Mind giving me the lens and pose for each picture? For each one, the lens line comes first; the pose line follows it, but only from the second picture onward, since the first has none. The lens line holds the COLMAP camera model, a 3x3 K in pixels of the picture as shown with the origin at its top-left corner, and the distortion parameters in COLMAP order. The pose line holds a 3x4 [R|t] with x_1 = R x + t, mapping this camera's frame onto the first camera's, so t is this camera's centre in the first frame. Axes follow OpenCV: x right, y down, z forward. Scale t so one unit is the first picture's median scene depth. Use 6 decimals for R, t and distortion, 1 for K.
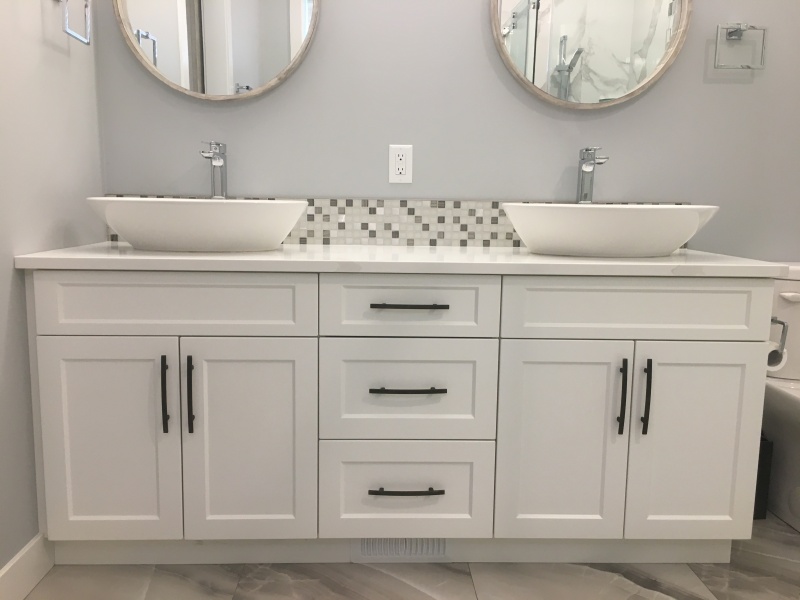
lens RADIAL K [[678.1, 0, 398.3], [0, 678.1, 303.0], [0, 0, 1]] dist [0.067300, -0.086328]
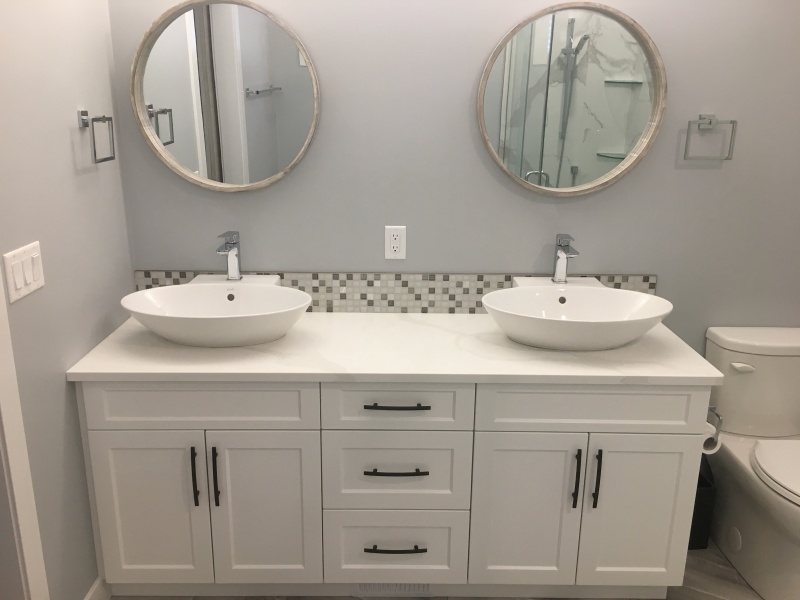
lens RADIAL K [[678.1, 0, 398.6], [0, 678.1, 300.2], [0, 0, 1]] dist [0.067300, -0.086328]
pose [[0.999654, 0.003657, -0.026048, 0.046649], [0.000099, 0.989755, 0.142779, -0.330361], [0.026303, -0.142732, 0.989412, -0.136640]]
